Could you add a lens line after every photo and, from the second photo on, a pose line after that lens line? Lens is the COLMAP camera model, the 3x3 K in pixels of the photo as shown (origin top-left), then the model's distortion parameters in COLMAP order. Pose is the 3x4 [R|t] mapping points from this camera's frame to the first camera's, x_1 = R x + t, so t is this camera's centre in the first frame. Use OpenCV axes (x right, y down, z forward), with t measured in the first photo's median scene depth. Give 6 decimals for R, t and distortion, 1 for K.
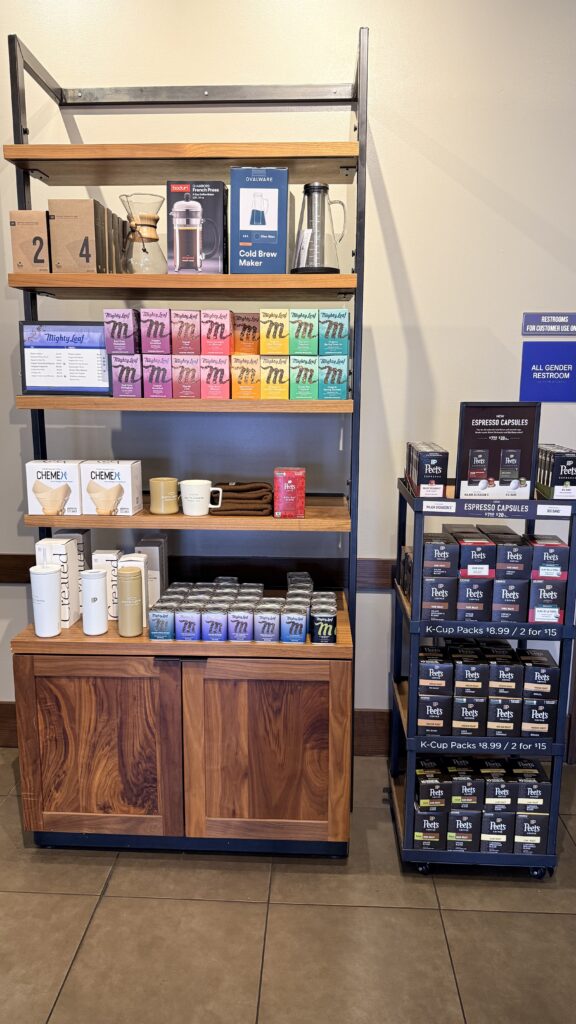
lens RADIAL K [[705.8, 0, 288.0], [0, 705.8, 512.0], [0, 0, 1]] dist [0.201593, -0.447234]
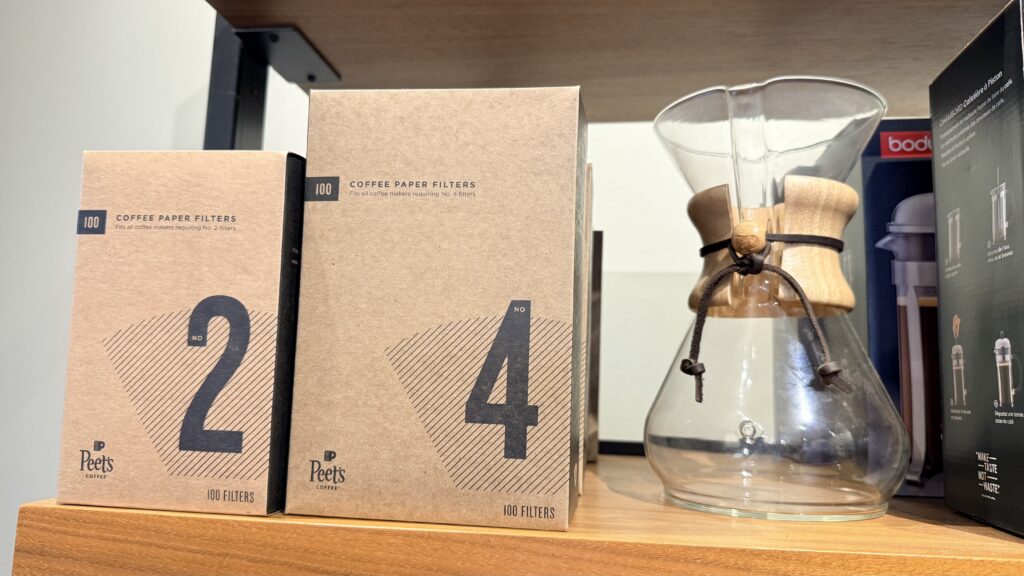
lens RADIAL K [[705.8, 0, 512.0], [0, 705.8, 288.0], [0, 0, 1]] dist [0.201593, -0.447234]
pose [[0.997789, 0.016466, -0.064388, -0.270373], [-0.035137, 0.953046, -0.300780, -0.336248], [0.056412, 0.302377, 0.951518, 0.846529]]
